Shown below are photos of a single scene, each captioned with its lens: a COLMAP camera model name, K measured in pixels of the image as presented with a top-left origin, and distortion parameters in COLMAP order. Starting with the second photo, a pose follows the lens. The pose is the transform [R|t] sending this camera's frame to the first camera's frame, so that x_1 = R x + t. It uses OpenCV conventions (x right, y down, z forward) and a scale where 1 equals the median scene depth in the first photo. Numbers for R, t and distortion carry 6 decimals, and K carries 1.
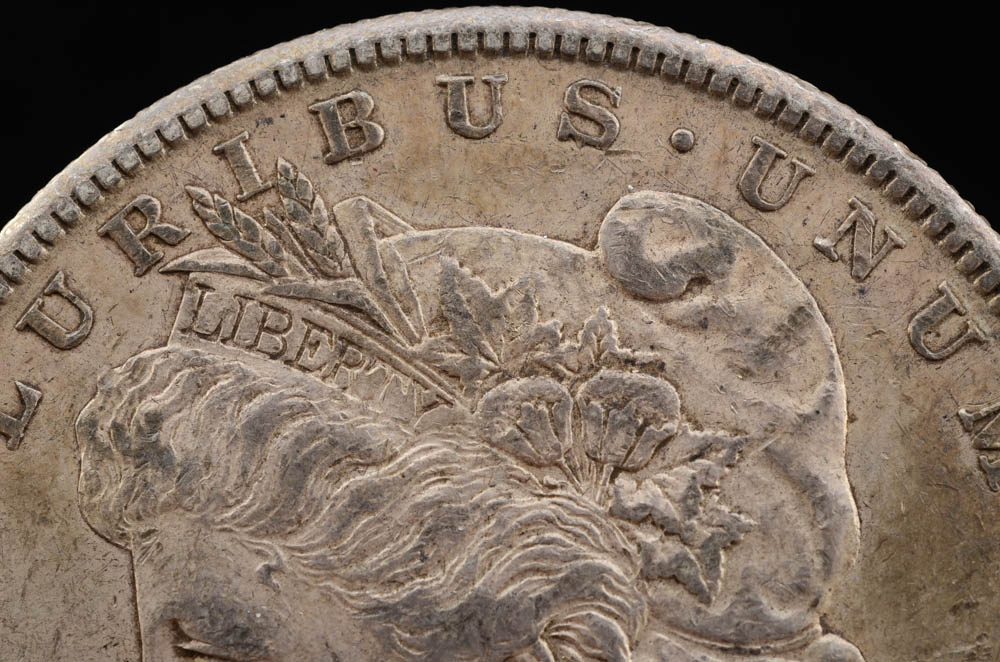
lens RADIAL K [[2543.9, 0, 497.3], [0, 2543.9, 329.2], [0, 0, 1]] dist [-0.038981, 0.000000]
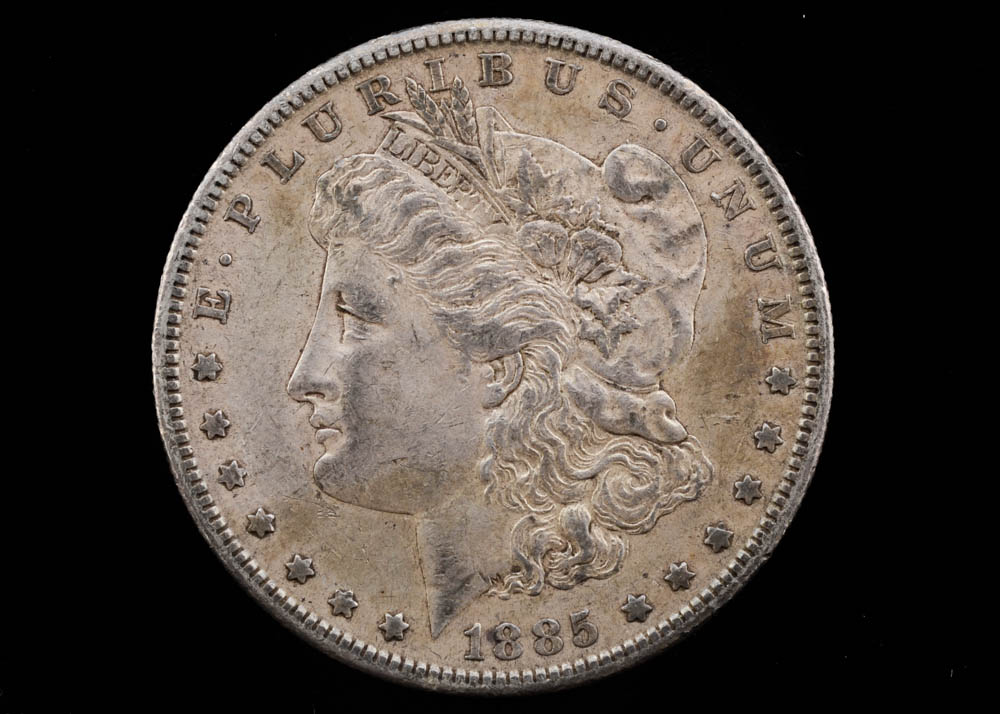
lens RADIAL K [[2775.8, 0, 499.7], [0, 2775.8, 356.9], [0, 0, 1]] dist [-0.072536, 0.000000]
pose [[0.961680, 0.273667, -0.016696, 0.038909], [-0.270378, 0.956700, 0.107803, -0.099330], [0.045475, -0.099158, 0.994032, -1.106705]]
